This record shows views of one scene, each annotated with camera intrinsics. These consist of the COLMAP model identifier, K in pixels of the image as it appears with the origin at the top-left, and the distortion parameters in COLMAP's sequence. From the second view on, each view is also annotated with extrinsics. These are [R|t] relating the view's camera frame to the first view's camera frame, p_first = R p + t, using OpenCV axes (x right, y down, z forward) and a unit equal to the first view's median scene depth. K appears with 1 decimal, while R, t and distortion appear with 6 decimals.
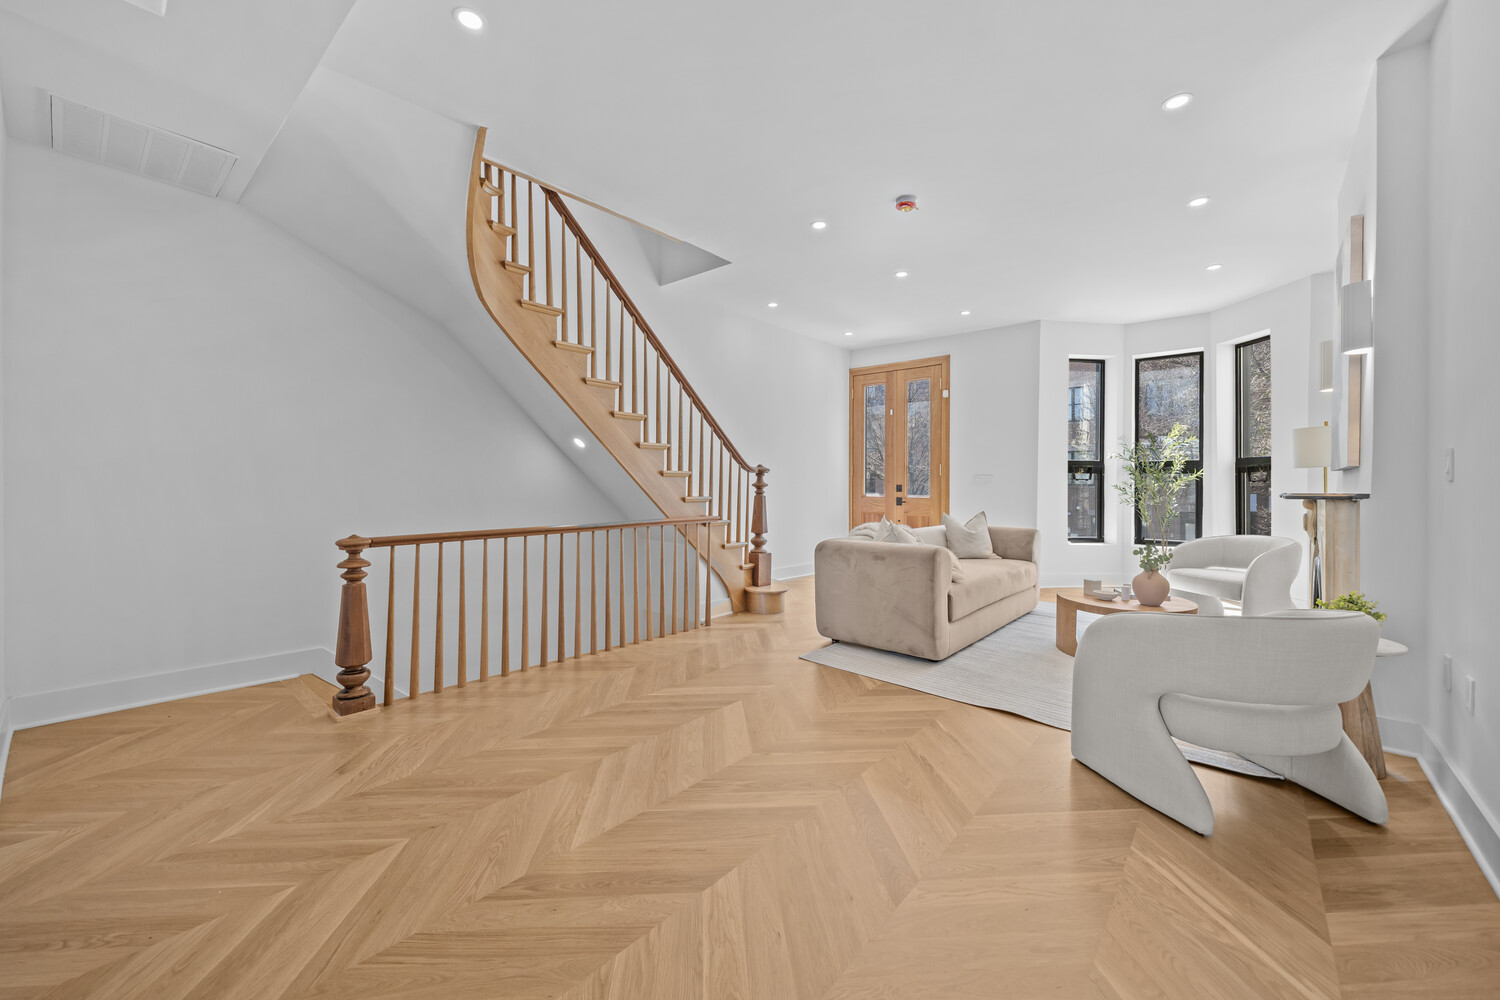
lens RADIAL K [[579.5, 0, 752.8], [0, 579.5, 489.1], [0, 0, 1]] dist [-0.000523, -0.000074]
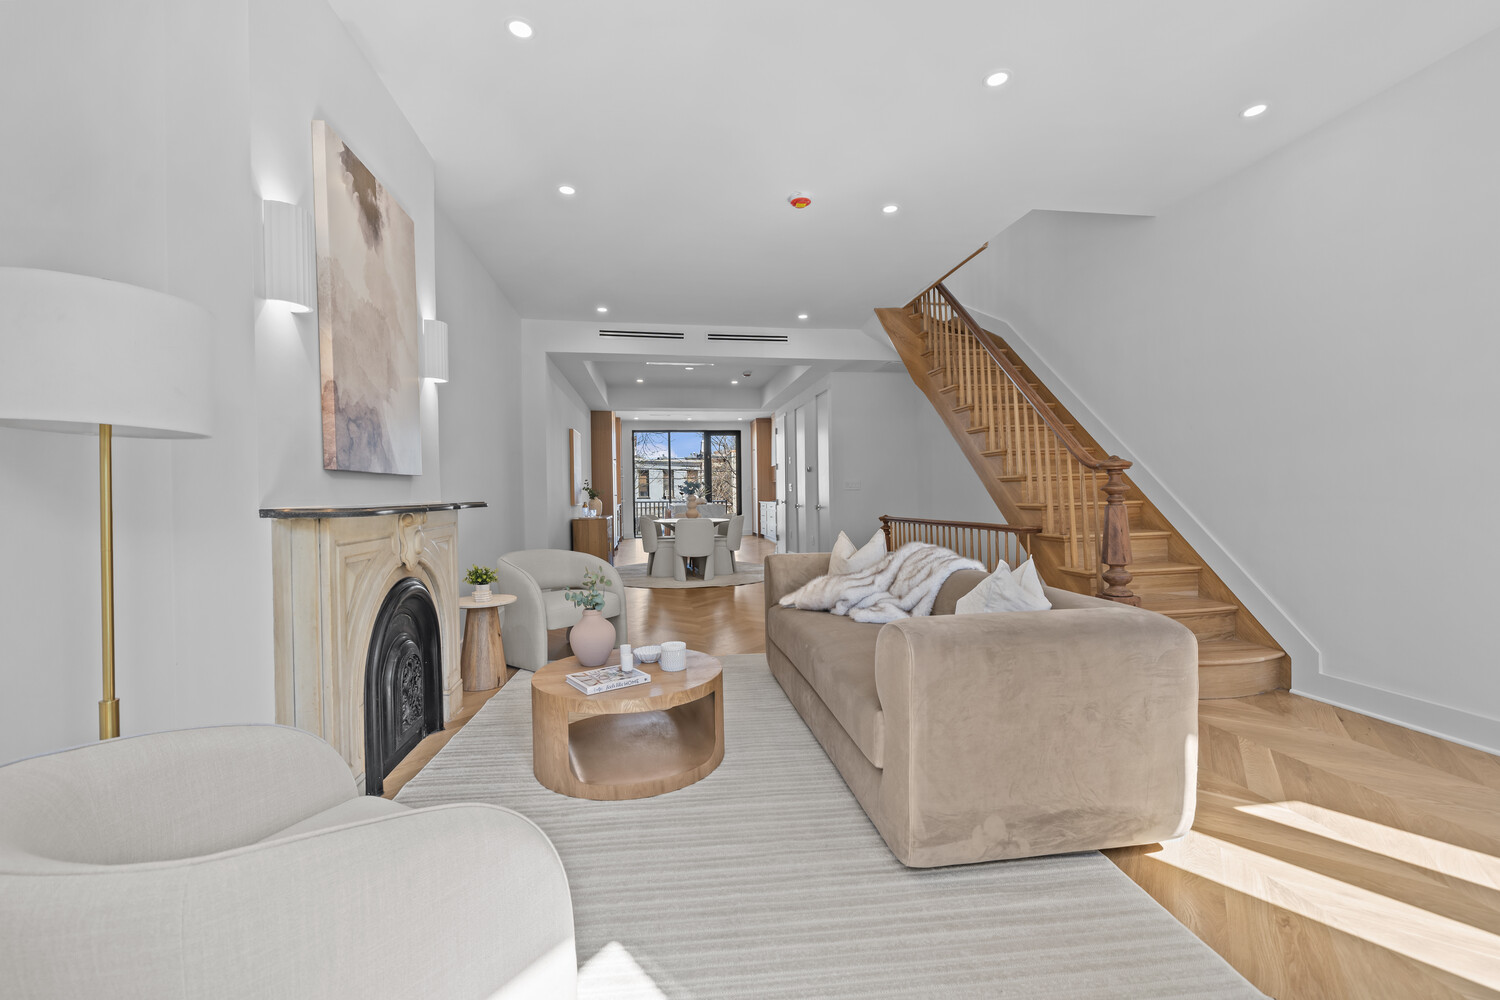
lens RADIAL K [[608.6, 0, 749.0], [0, 608.6, 492.8], [0, 0, 1]] dist [-0.000576, -0.000222]
pose [[-0.643490, 0.001198, -0.765454, 0.666121], [0.004706, 0.999986, -0.002391, -0.002212], [0.765440, -0.005141, -0.643487, 0.956624]]
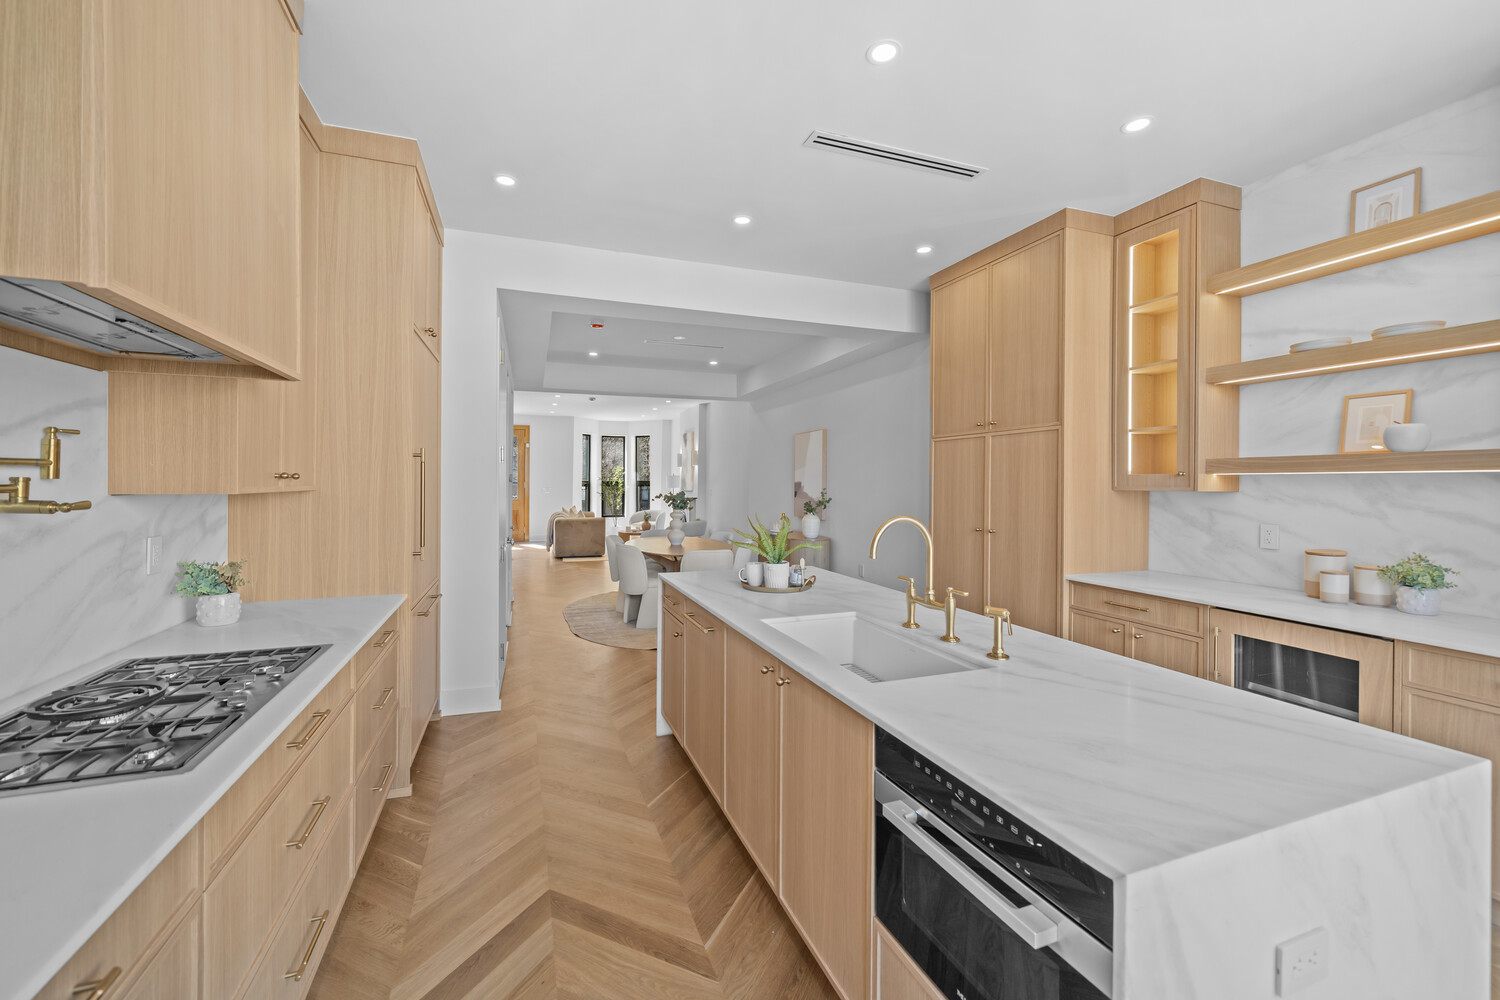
lens RADIAL K [[601.8, 0, 750.4], [0, 601.8, 482.0], [0, 0, 1]] dist [0.000100, 0.000015]
pose [[0.477005, -0.007115, 0.878872, -1.193109], [0.004944, 0.999973, 0.005412, -0.056601], [-0.878887, 0.001763, 0.477027, -0.670527]]
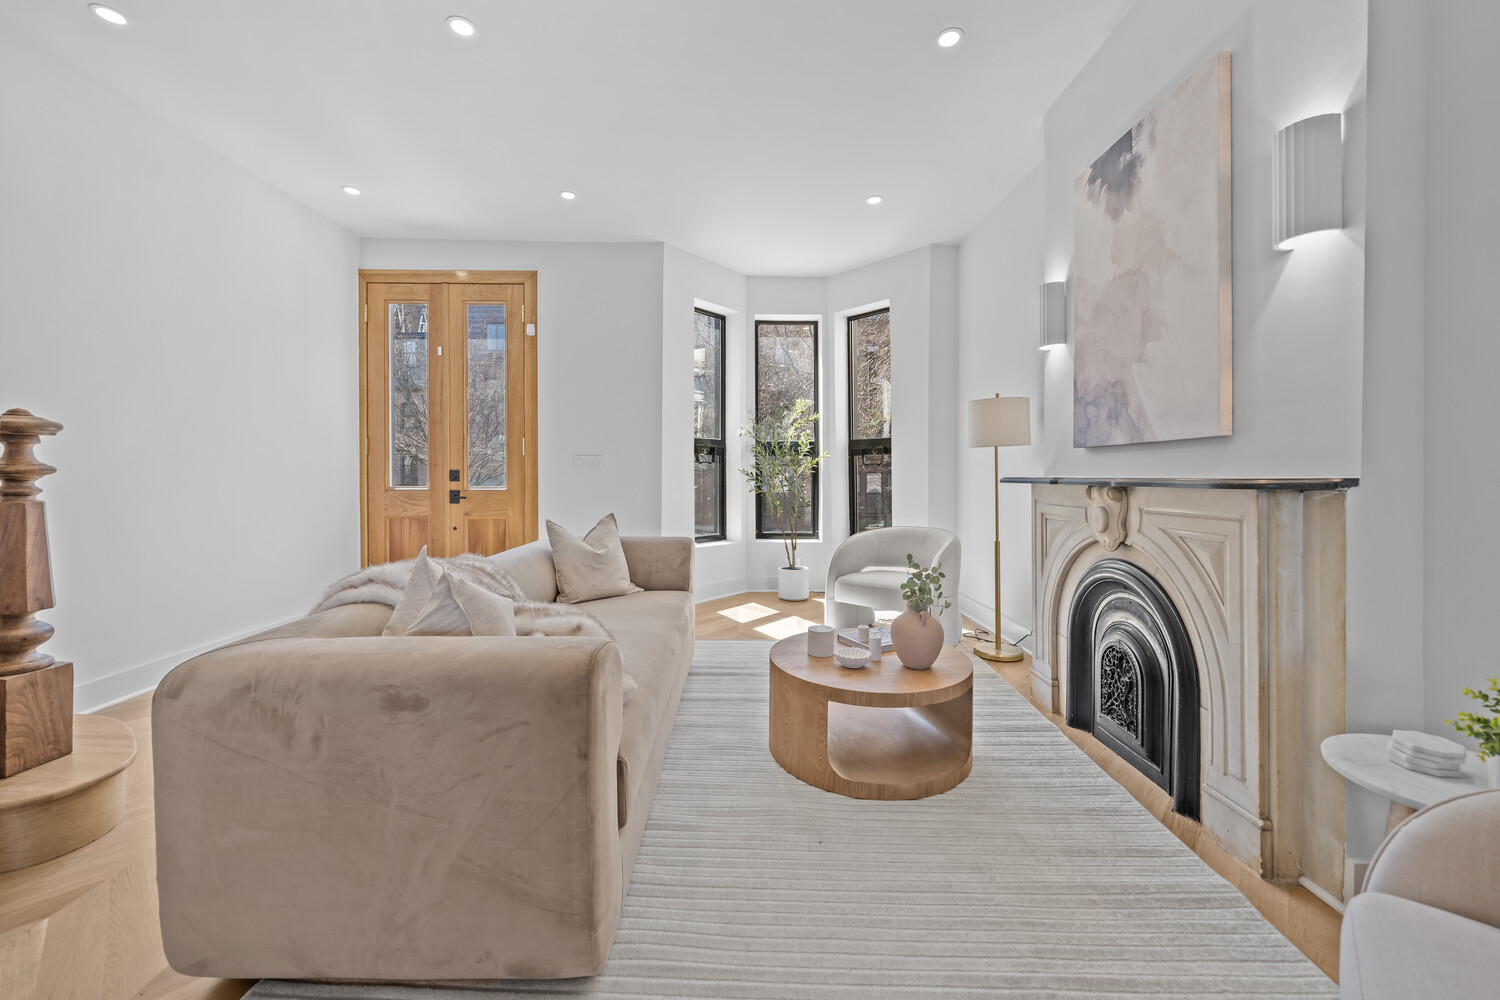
lens RADIAL K [[581.5, 0, 741.7], [0, 581.5, 473.8], [0, 0, 1]] dist [-0.001242, -0.000126]
pose [[0.754854, -0.007075, 0.655855, 0.092028], [0.009052, 0.999959, 0.000369, -0.000849], [-0.655830, 0.005659, 0.754887, 0.394384]]
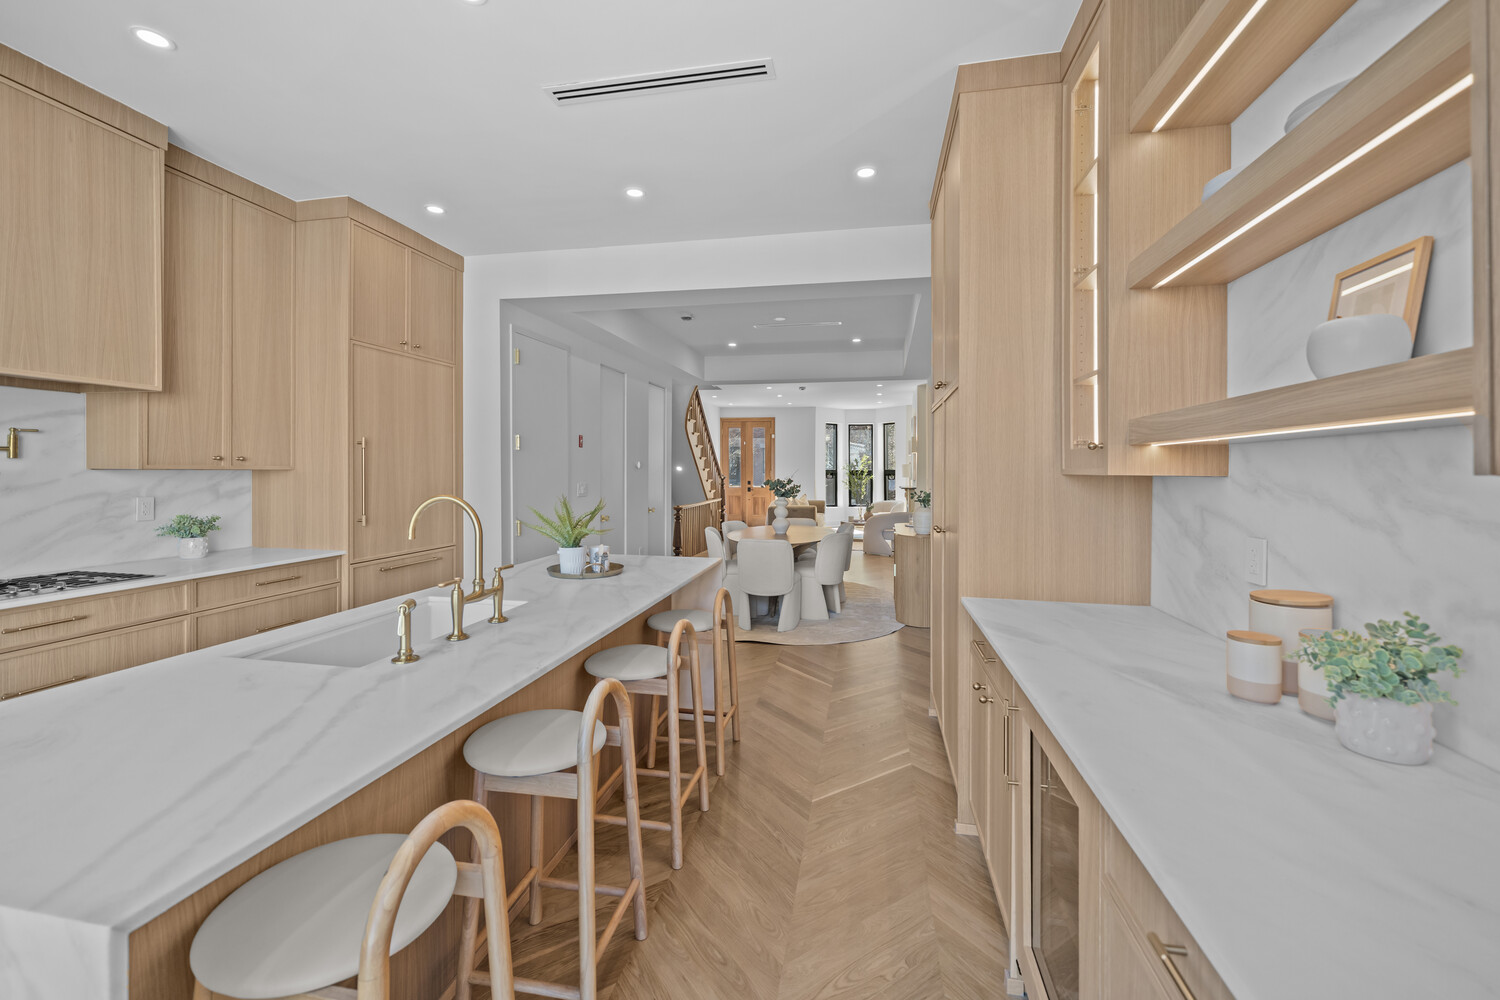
lens RADIAL K [[610.1, 0, 758.7], [0, 610.1, 470.4], [0, 0, 1]] dist [-0.001167, 0.000028]
pose [[0.865688, -0.002771, 0.500576, -0.878146], [0.004026, 0.999991, -0.001428, -0.046835], [-0.500567, 0.003252, 0.865692, -0.928377]]
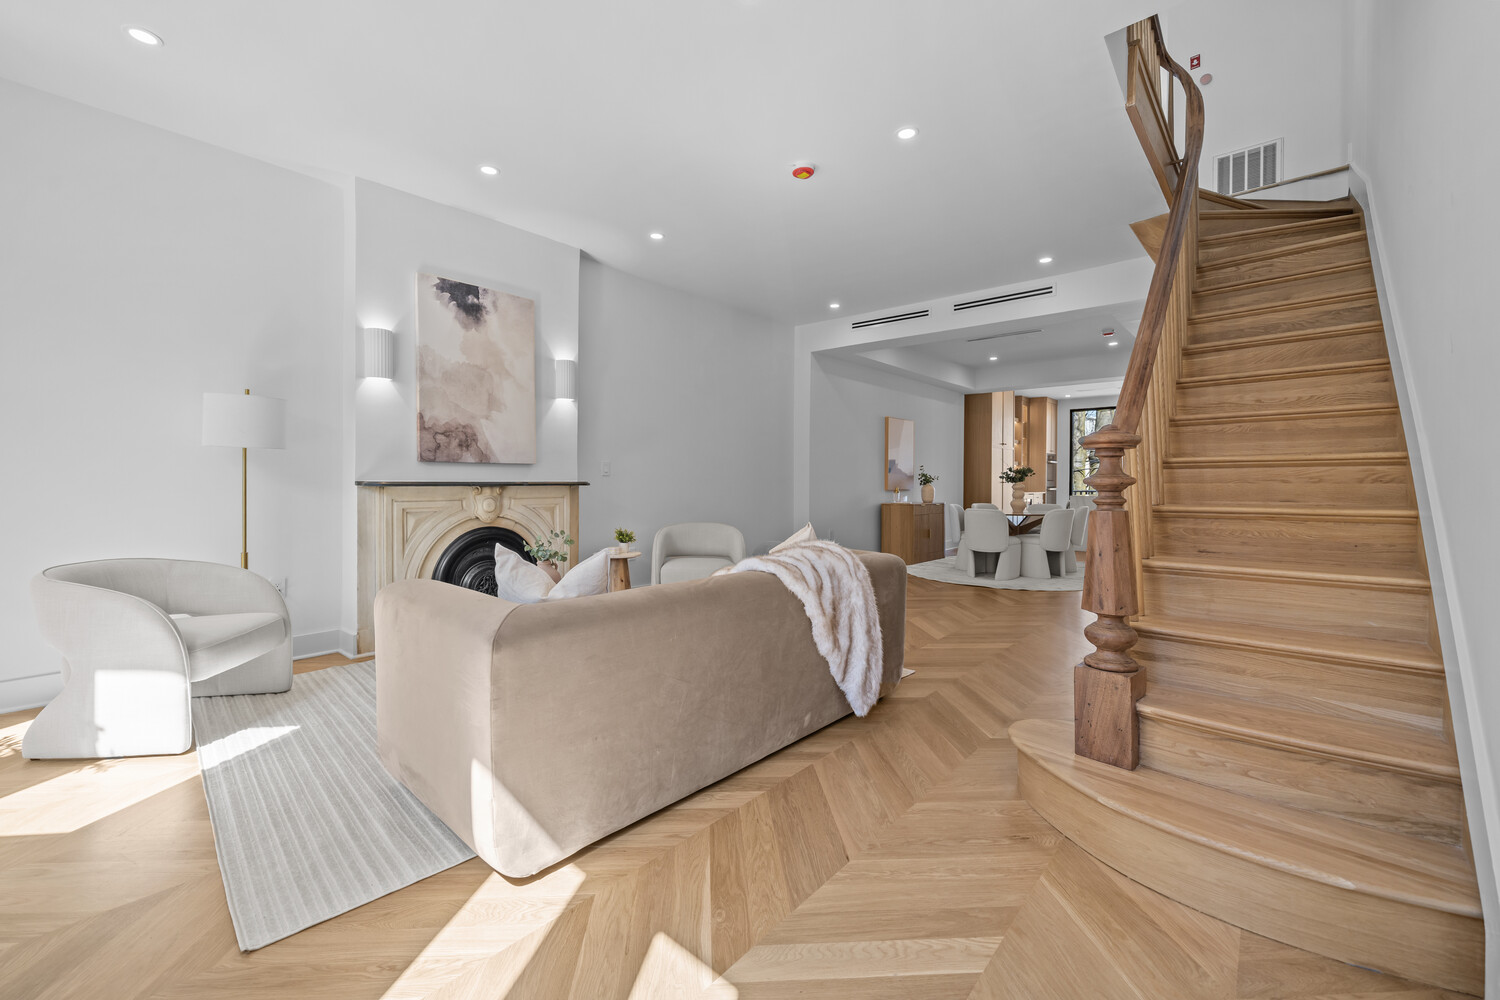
lens RADIAL K [[601.8, 0, 750.4], [0, 601.8, 482.0], [0, 0, 1]] dist [0.000100, 0.000015]
pose [[-0.999836, -0.014072, 0.011358, 0.200908], [-0.013988, 0.999874, 0.007509, -0.005078], [-0.011463, 0.007349, -0.999907, 1.178380]]
